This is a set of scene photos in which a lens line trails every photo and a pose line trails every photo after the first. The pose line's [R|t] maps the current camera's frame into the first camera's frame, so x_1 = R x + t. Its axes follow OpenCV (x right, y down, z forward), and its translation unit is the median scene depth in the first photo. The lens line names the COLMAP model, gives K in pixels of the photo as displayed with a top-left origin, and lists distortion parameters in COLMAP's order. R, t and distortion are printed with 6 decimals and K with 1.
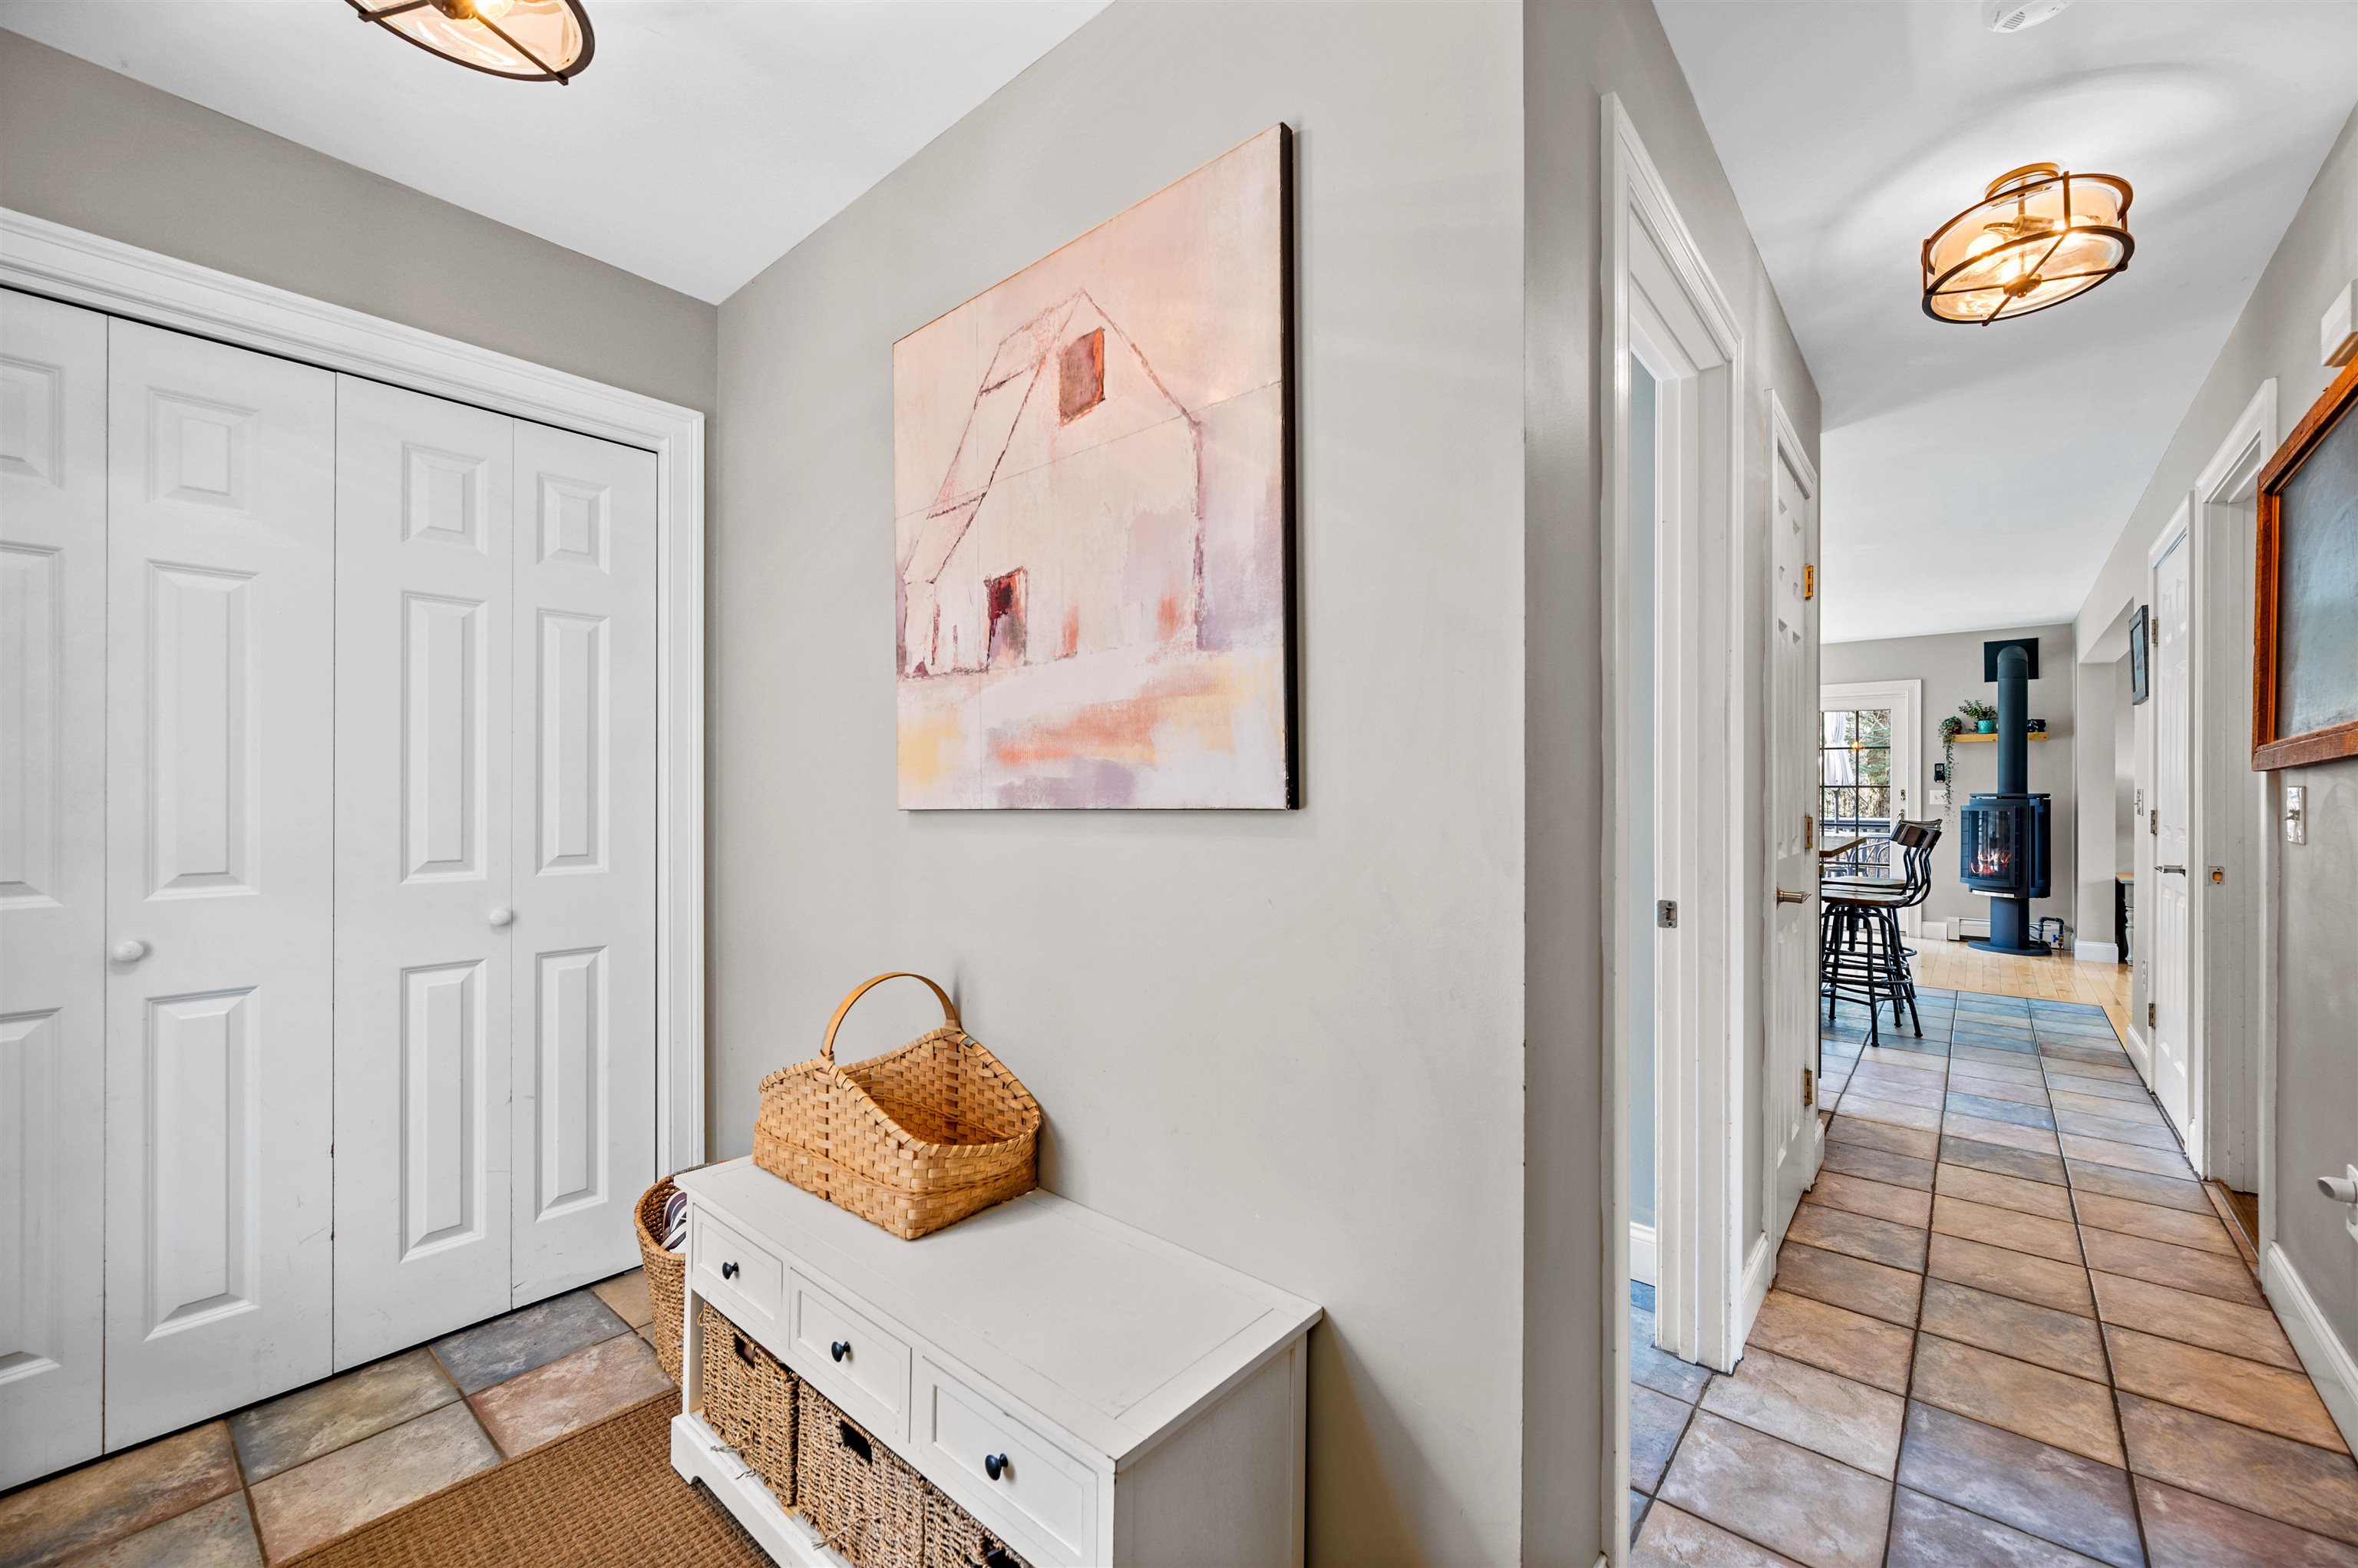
lens RADIAL K [[936.7, 0, 1179.0], [0, 936.7, 784.0], [0, 0, 1]] dist [-0.000974, -0.000063]
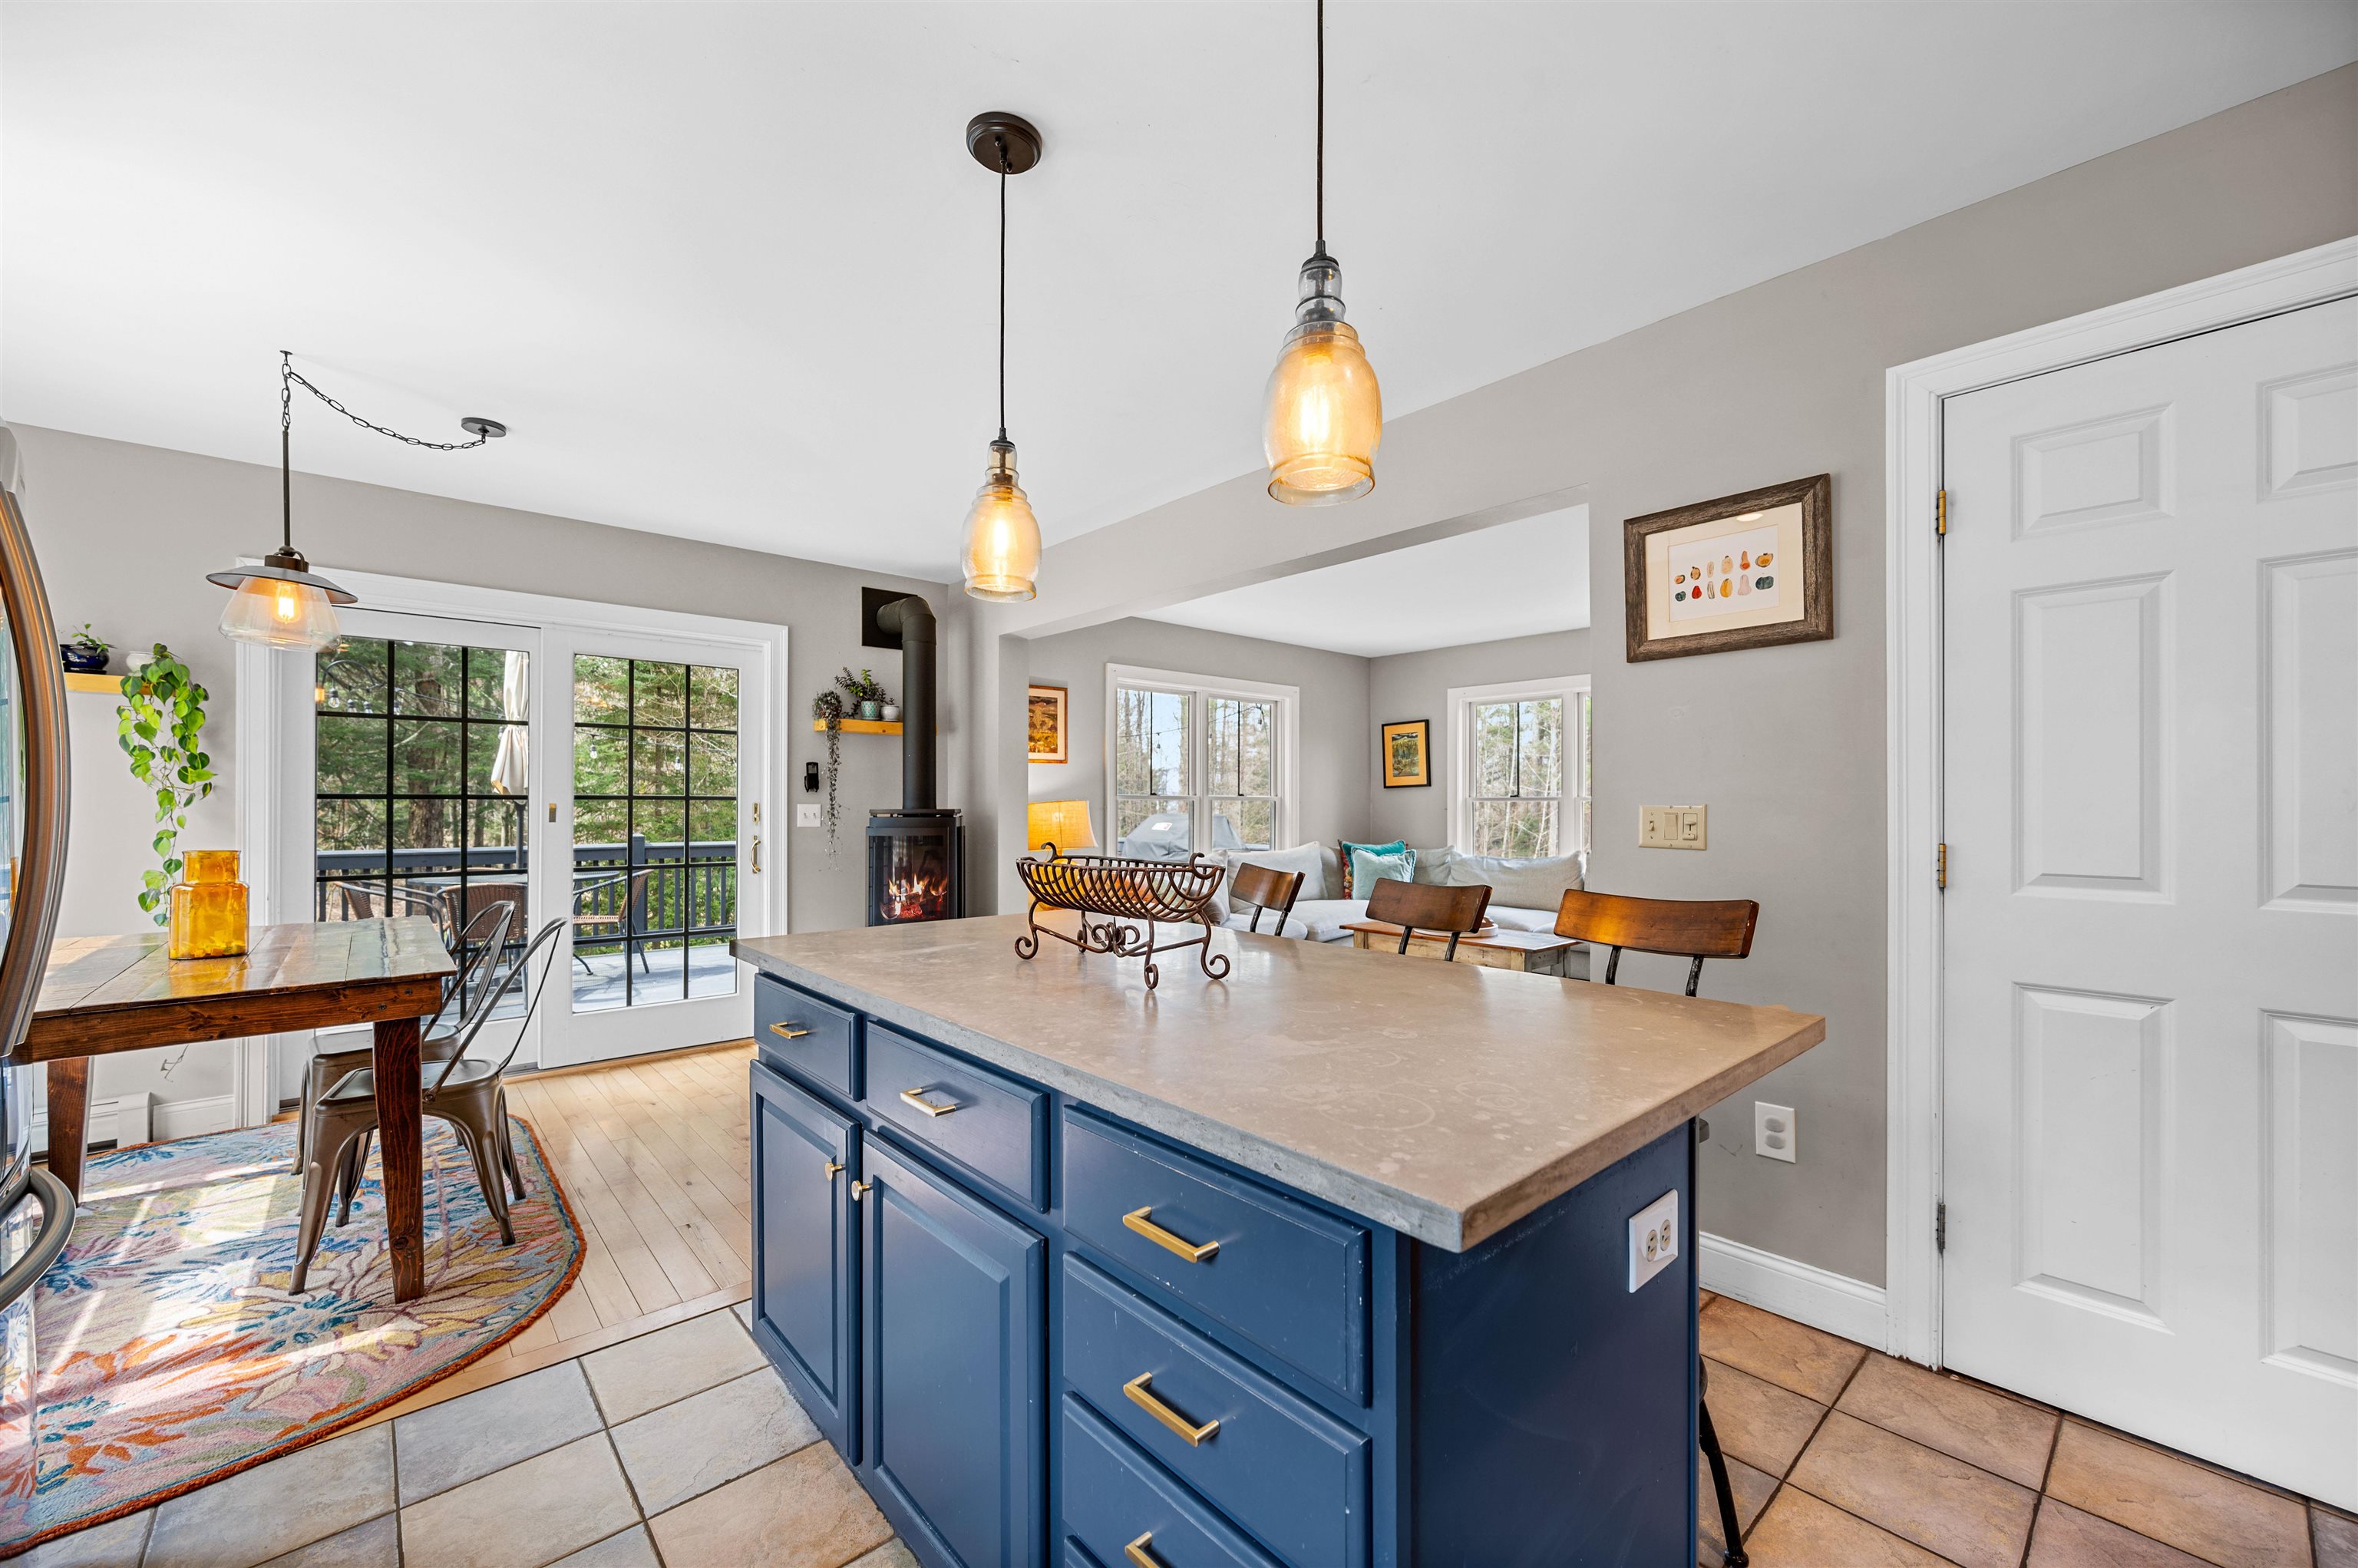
lens RADIAL K [[932.7, 0, 1178.9], [0, 932.7, 801.4], [0, 0, 1]] dist [0.000395, 0.000024]
pose [[0.135695, 0.002915, 0.990746, 0.217883], [-0.006195, 0.999979, -0.002094, 0.004750], [-0.990731, -0.005853, 0.135711, 0.684802]]
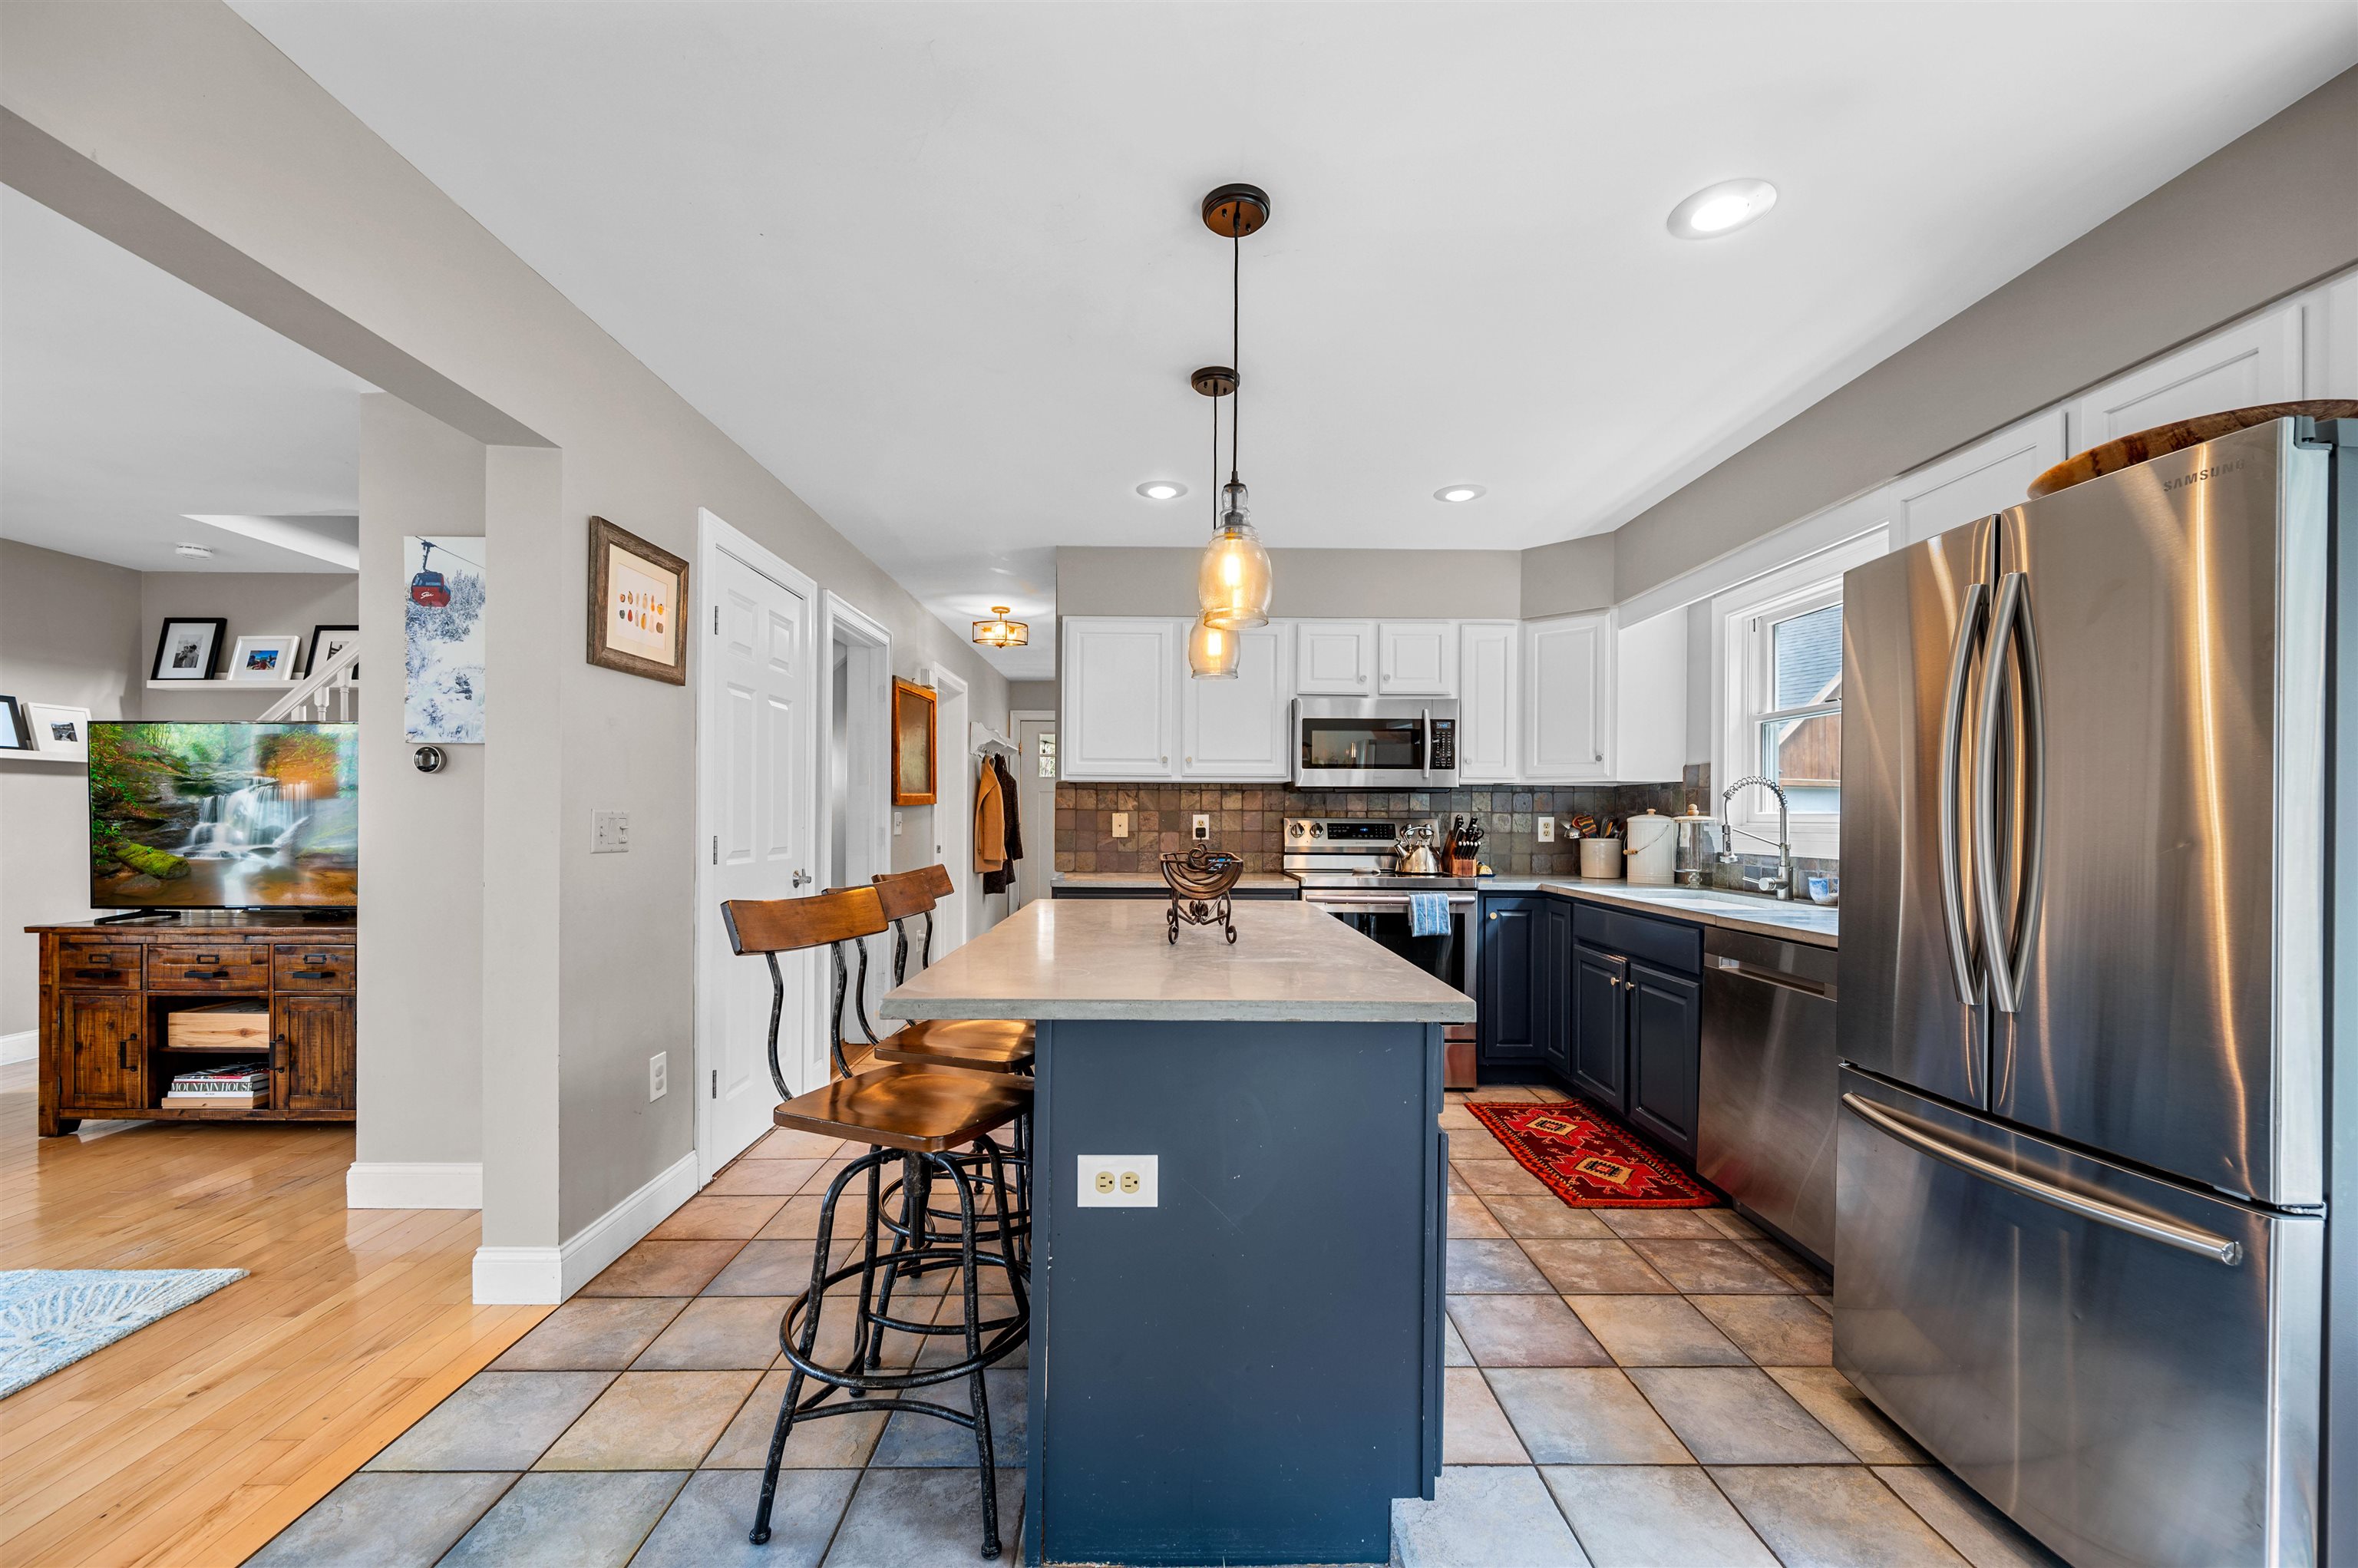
lens RADIAL K [[931.6, 0, 1176.0], [0, 931.6, 811.4], [0, 0, 1]] dist [-0.000387, 0.000205]
pose [[-0.752828, -0.005670, -0.658192, 0.642125], [-0.002112, 0.999979, -0.006198, 0.006421], [0.658213, -0.003276, -0.752824, 0.954689]]
